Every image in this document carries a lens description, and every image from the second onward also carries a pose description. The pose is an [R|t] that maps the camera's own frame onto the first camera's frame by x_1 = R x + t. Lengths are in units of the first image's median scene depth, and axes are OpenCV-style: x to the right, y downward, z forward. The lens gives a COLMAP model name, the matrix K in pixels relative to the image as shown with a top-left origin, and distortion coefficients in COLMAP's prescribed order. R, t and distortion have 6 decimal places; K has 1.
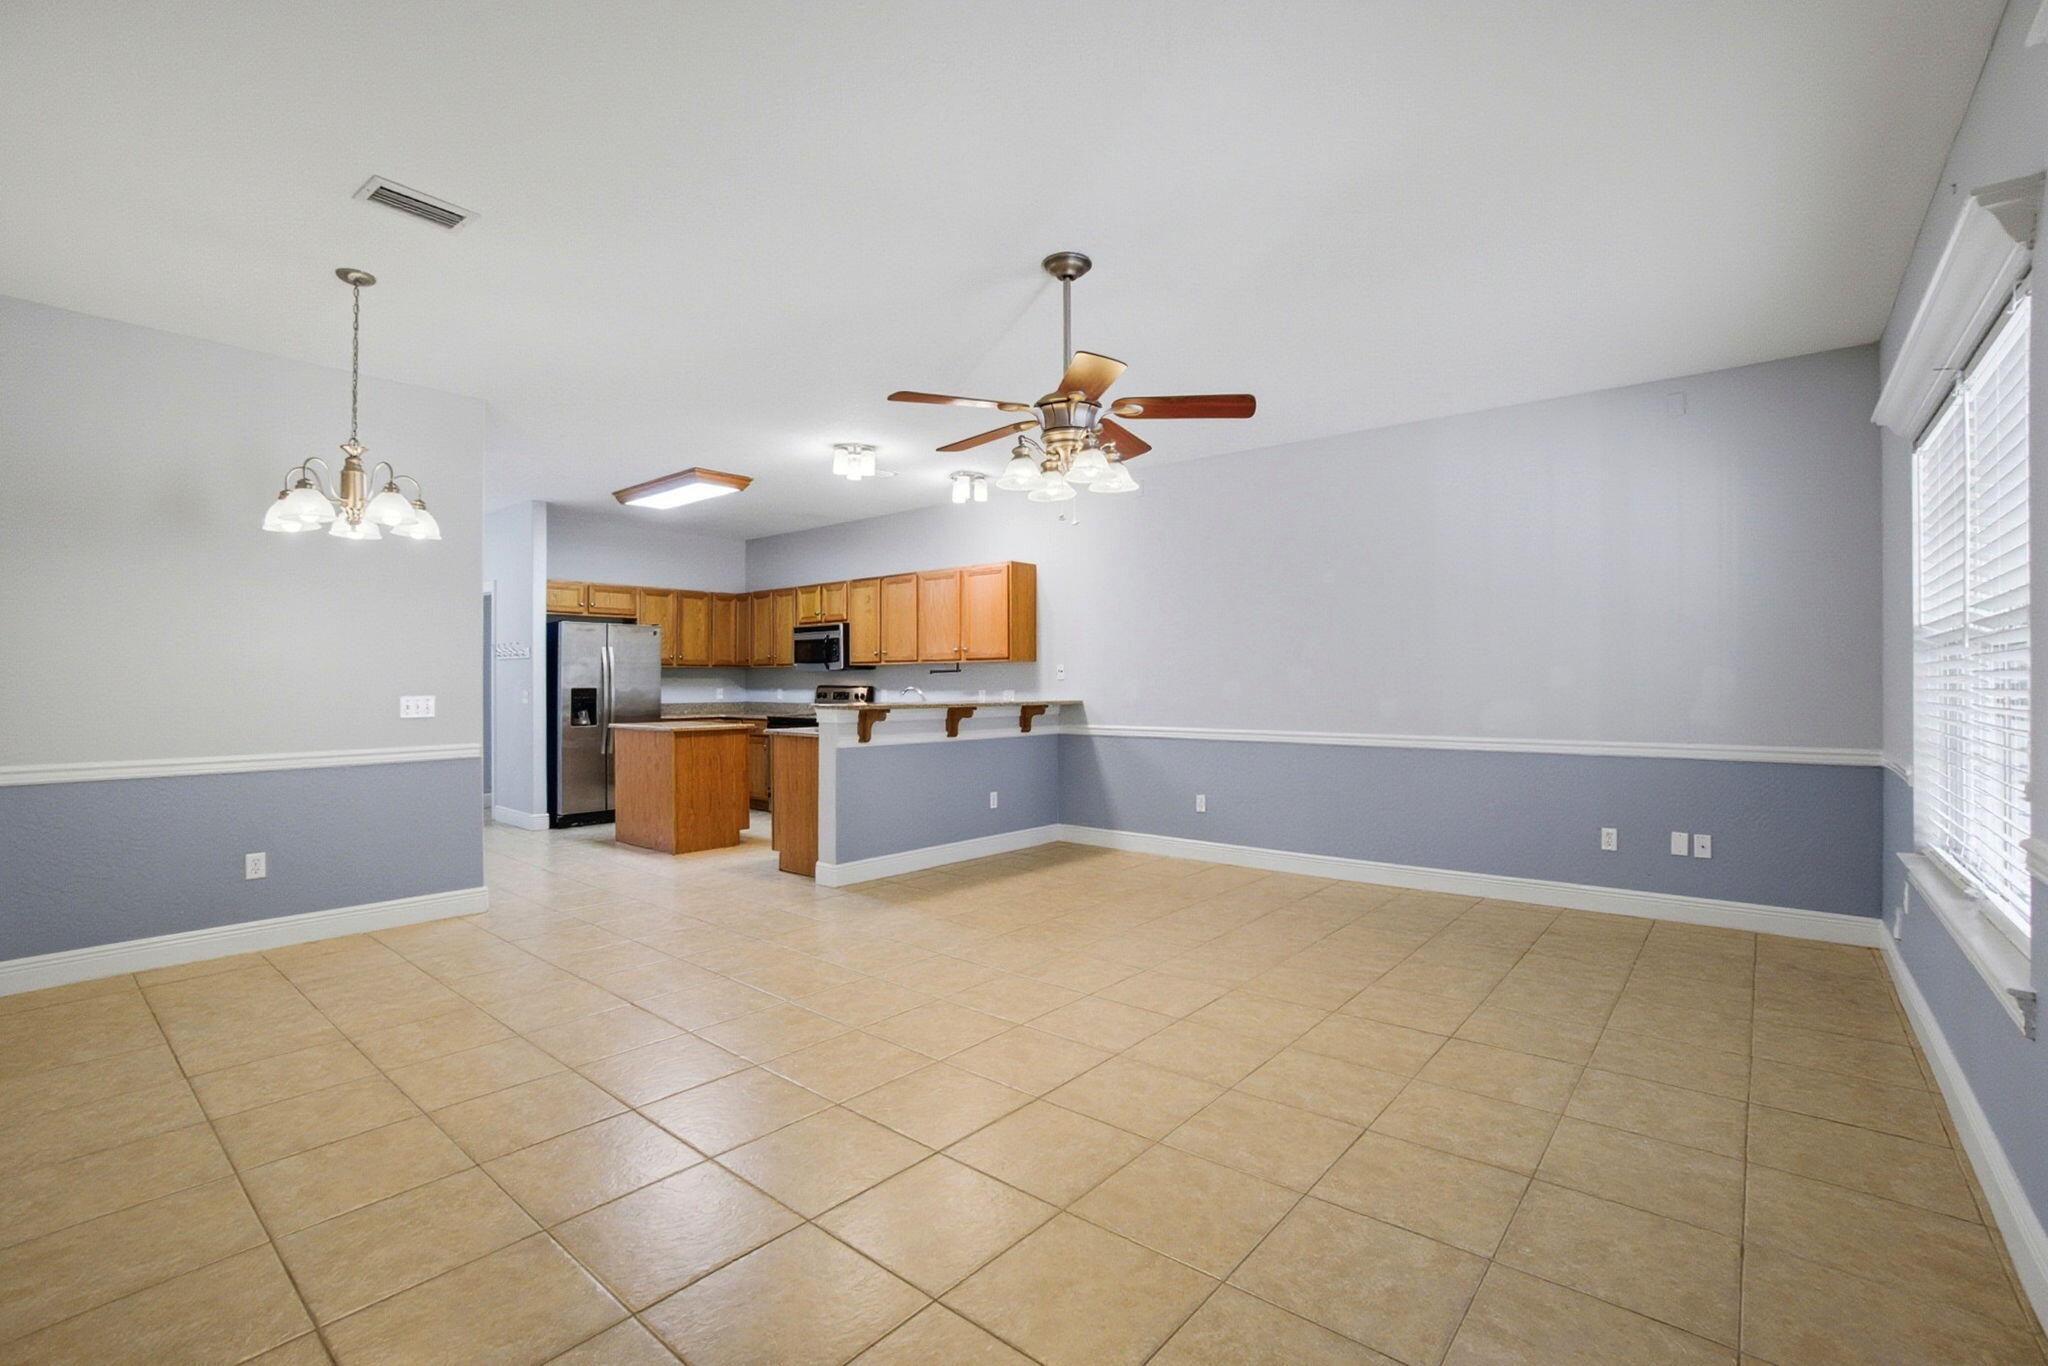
lens RADIAL K [[917.0, 0, 1021.0], [0, 917.0, 682.6], [0, 0, 1]] dist [-0.076642, 0.029846]
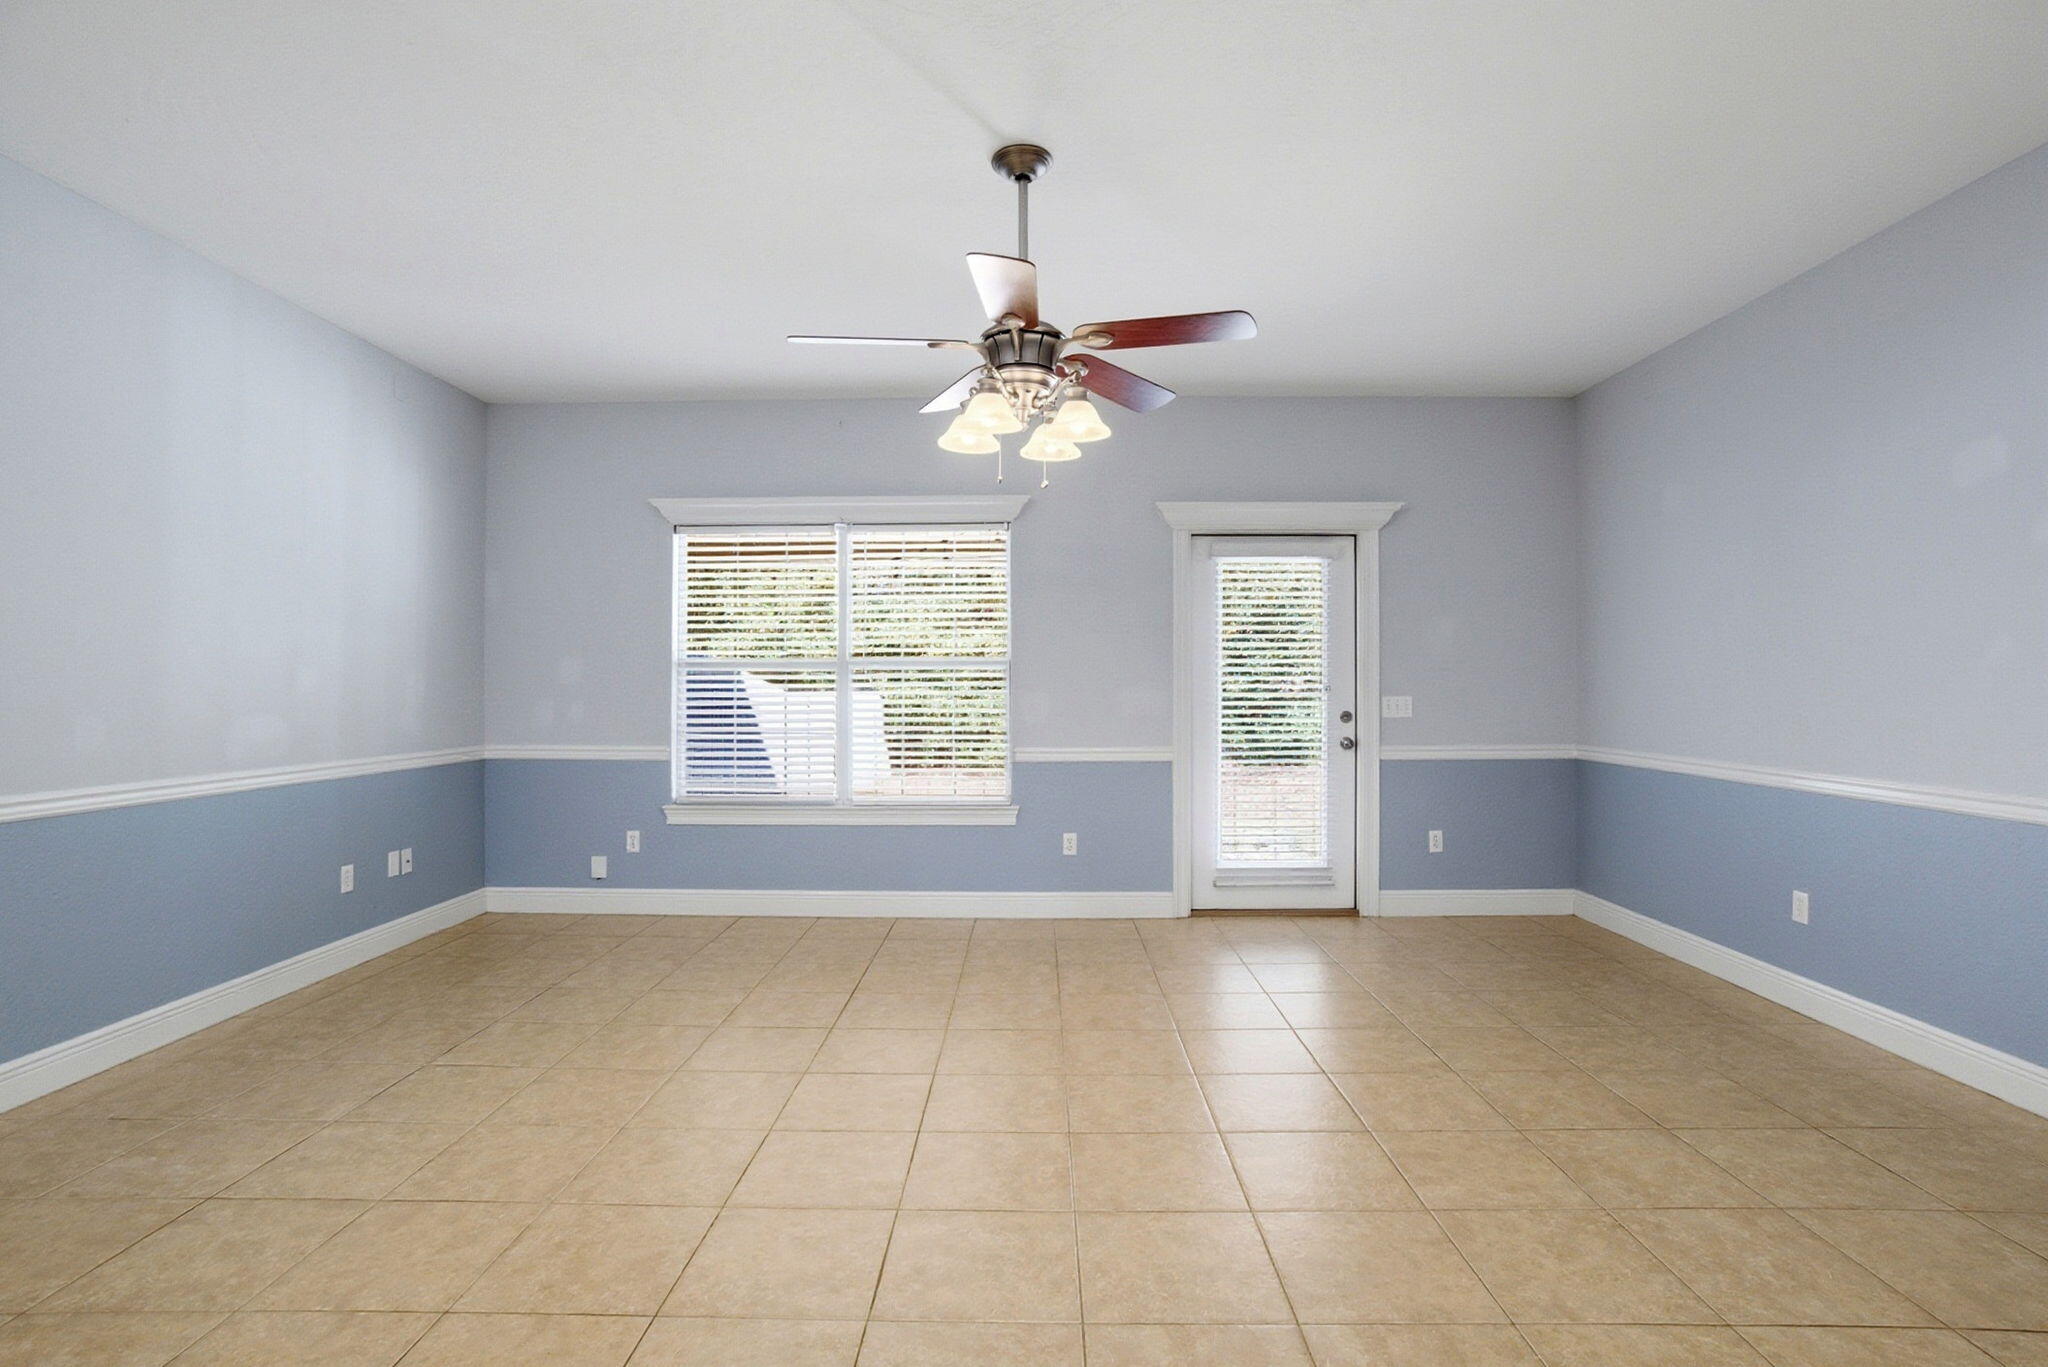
lens RADIAL K [[984.5, 0, 1024.0], [0, 984.5, 683.5], [0, 0, 1]] dist [-0.083631, 0.039337]
pose [[-0.636607, 0.006784, 0.771159, -0.296420], [0.002681, 0.999975, -0.006584, 0.001640], [-0.771184, -0.002124, -0.636609, 0.756834]]
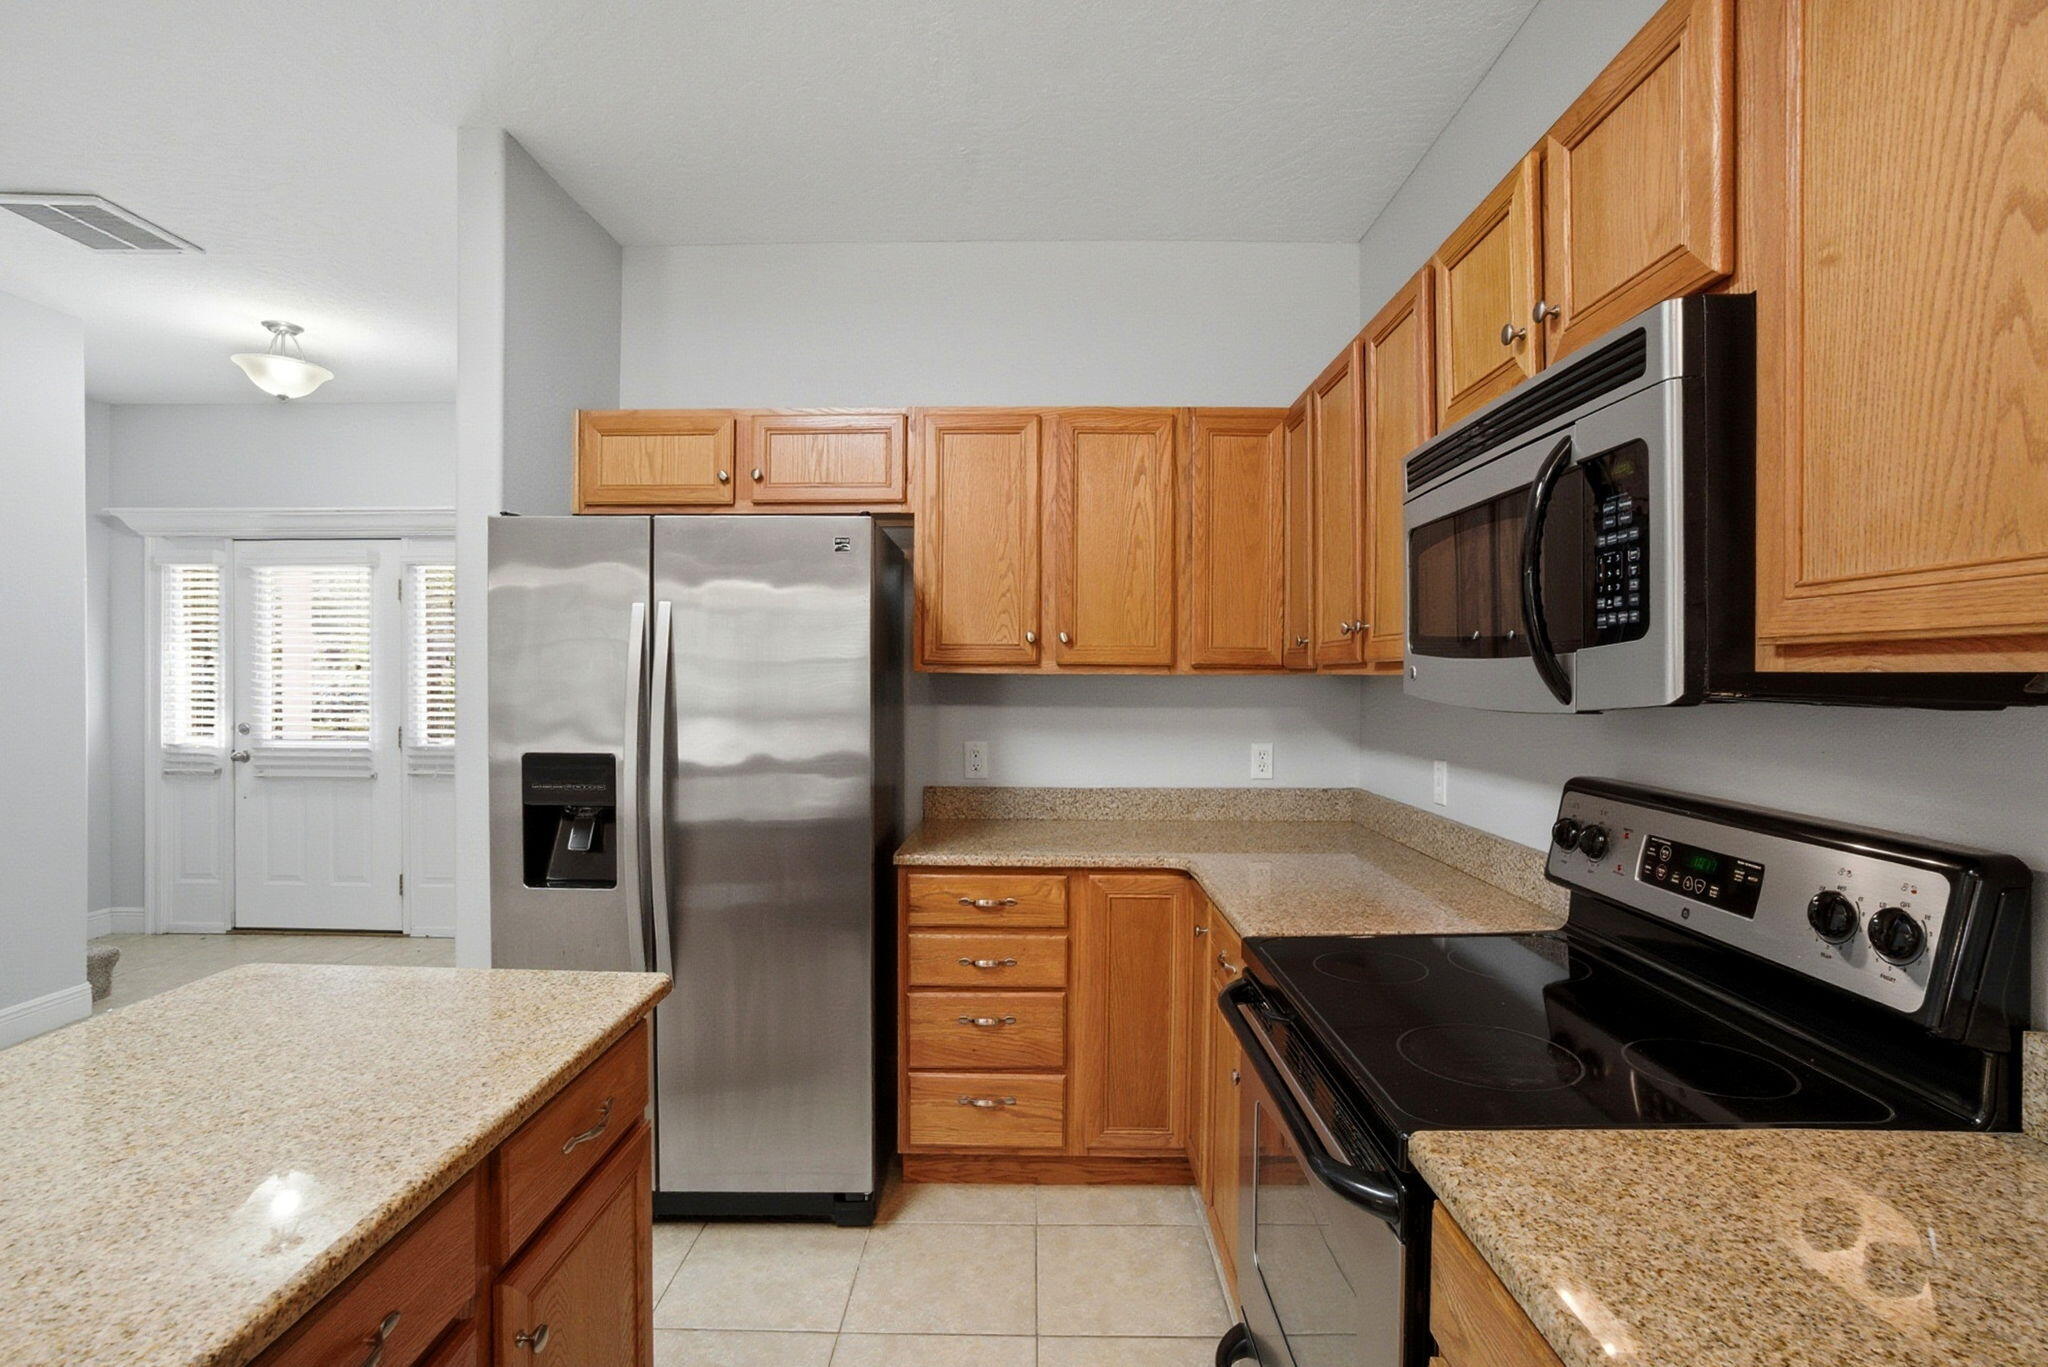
lens RADIAL K [[977.2, 0, 1018.3], [0, 977.2, 688.6], [0, 0, 1]] dist [-0.058313, 0.029644]
pose [[0.632622, 0.016571, -0.774284, -0.190218], [-0.009057, 0.999861, 0.013999, -0.021881], [0.774408, -0.001843, 0.632684, 1.055095]]
